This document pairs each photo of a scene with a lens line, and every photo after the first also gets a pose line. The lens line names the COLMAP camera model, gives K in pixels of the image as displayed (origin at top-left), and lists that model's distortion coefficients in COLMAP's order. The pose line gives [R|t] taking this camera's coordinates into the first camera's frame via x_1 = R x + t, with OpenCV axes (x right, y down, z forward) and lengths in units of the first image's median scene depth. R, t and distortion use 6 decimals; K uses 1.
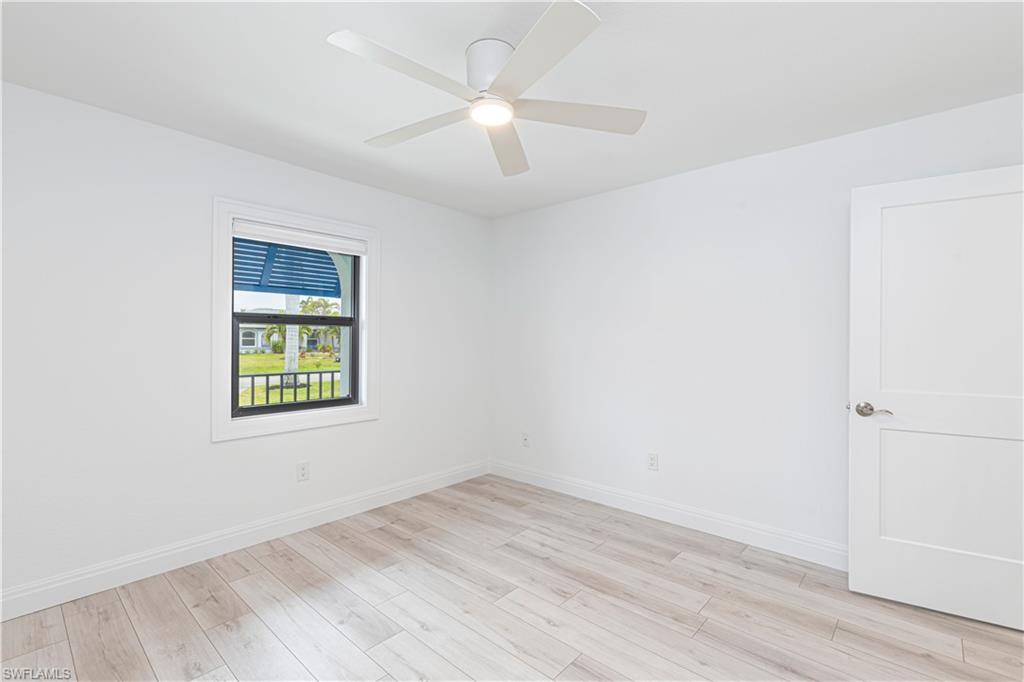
lens RADIAL K [[458.0, 0, 517.2], [0, 458.0, 340.3], [0, 0, 1]] dist [0.014393, -0.002152]
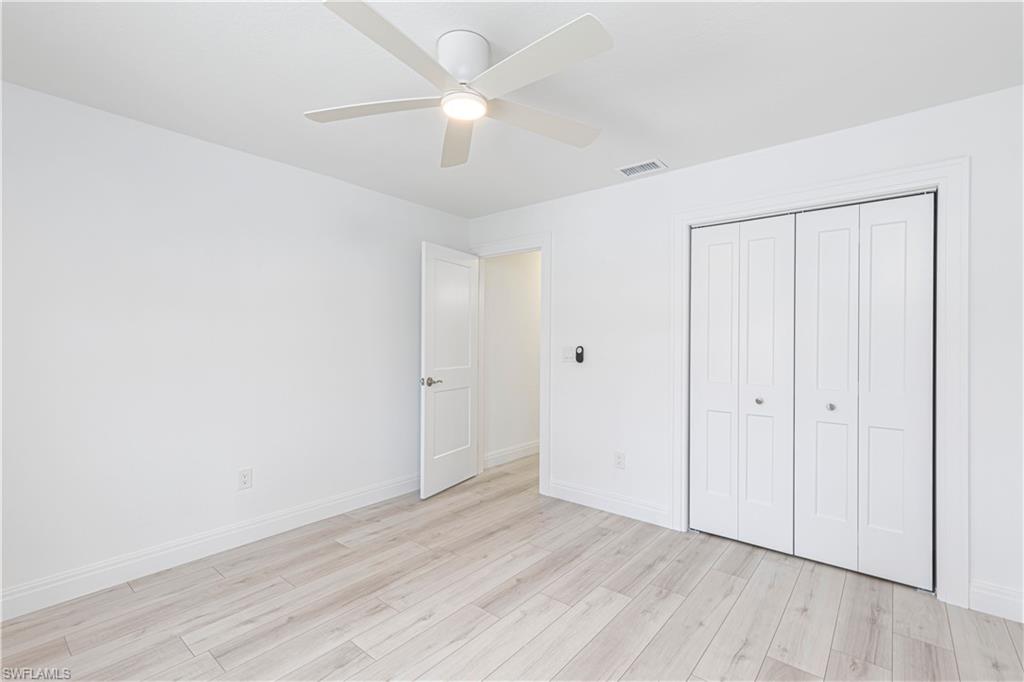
lens RADIAL K [[458.0, 0, 519.6], [0, 458.0, 339.8], [0, 0, 1]] dist [0.014393, -0.002152]
pose [[-0.043423, -0.001156, 0.999056, -0.686915], [-0.004249, 0.999990, 0.000972, 0.000234], [-0.999048, -0.004203, -0.043428, 0.609822]]
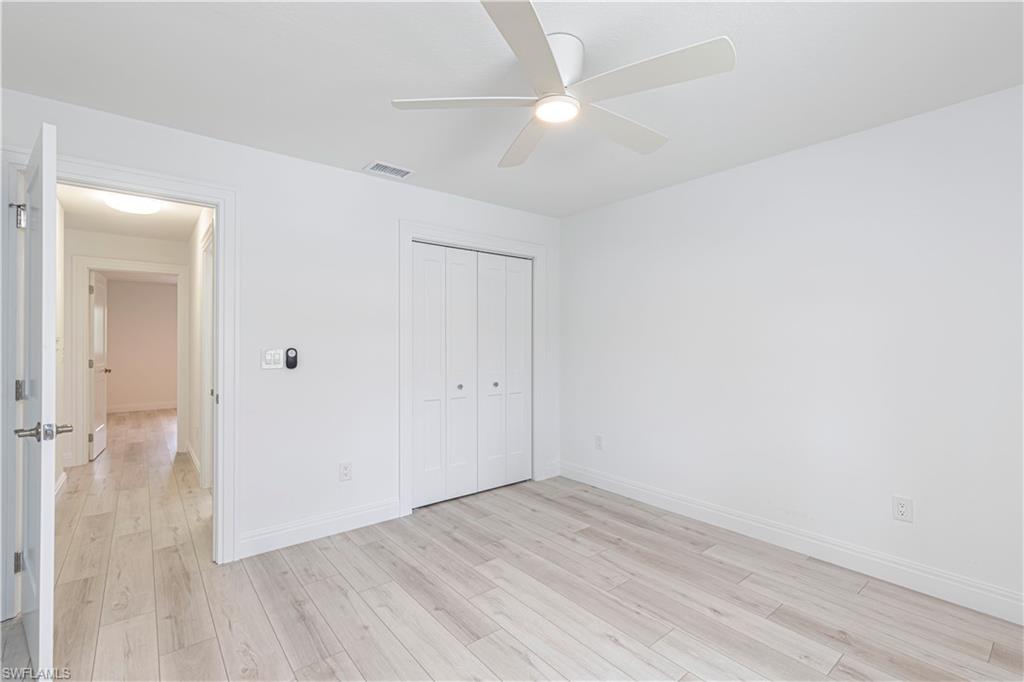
lens RADIAL K [[458.0, 0, 517.1], [0, 458.0, 341.3], [0, 0, 1]] dist [0.014393, -0.002152]
pose [[-0.988112, -0.004762, 0.153661, -0.083094], [-0.004979, 0.999987, -0.001025, 0.001678], [-0.153654, -0.001778, -0.988123, 1.309268]]
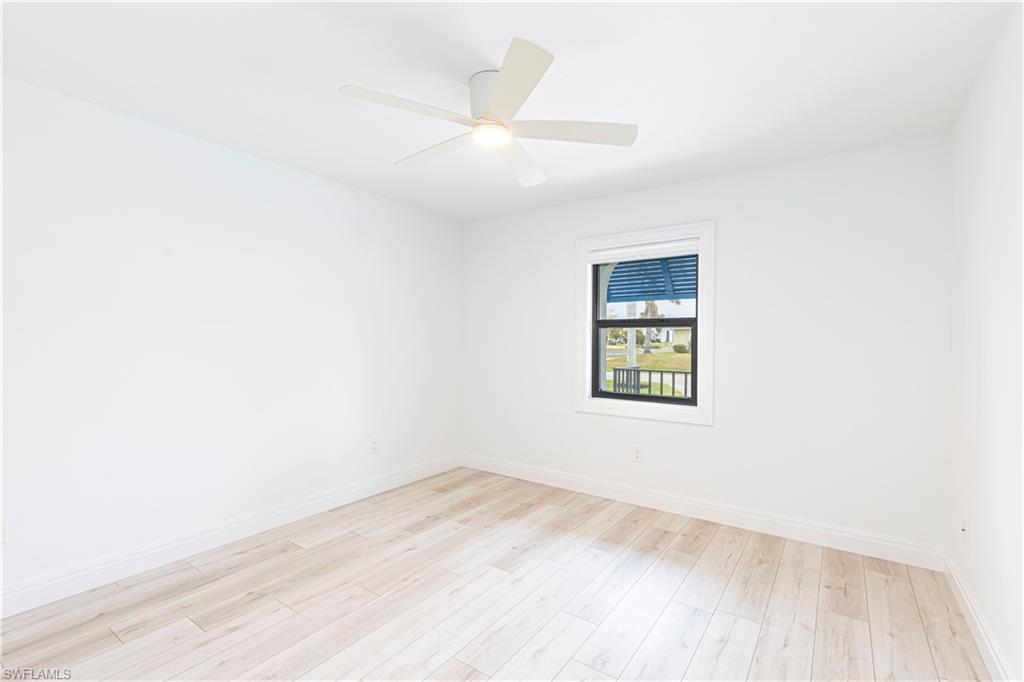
lens RADIAL K [[458.0, 0, 521.8], [0, 458.0, 342.1], [0, 0, 1]] dist [0.014393, -0.002152]
pose [[0.122978, 0.001985, -0.992407, 0.698608], [-0.006963, 0.999975, 0.001138, 0.004203], [0.992385, 0.006770, 0.122989, 0.618653]]
